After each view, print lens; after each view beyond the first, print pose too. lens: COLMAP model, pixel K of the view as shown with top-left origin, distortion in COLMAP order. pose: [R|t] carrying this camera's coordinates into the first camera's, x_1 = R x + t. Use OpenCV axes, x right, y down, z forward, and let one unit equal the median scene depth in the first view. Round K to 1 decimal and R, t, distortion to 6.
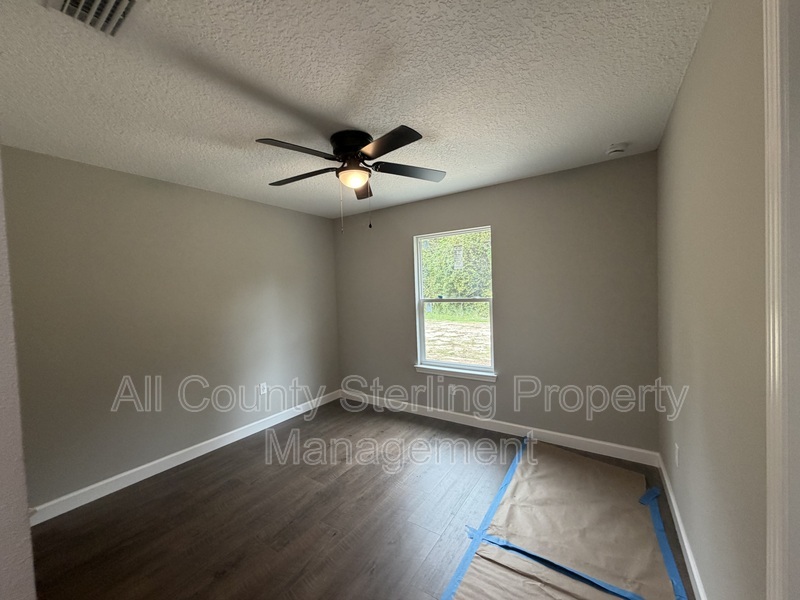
lens RADIAL K [[324.6, 0, 392.4], [0, 324.6, 299.2], [0, 0, 1]] dist [-0.003038, -0.000036]
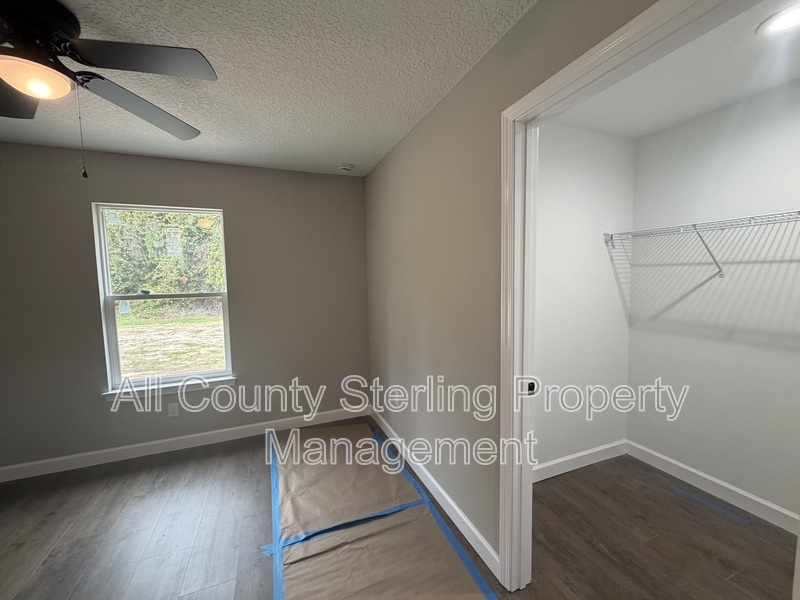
lens RADIAL K [[324.8, 0, 400.0], [0, 324.8, 300.0], [0, 0, 1]] dist [-0.001689, -0.000064]
pose [[0.543535, -0.038361, 0.838509, -0.217367], [0.024384, 0.999255, 0.029909, 0.003415], [-0.839032, 0.004190, 0.544066, 0.147470]]
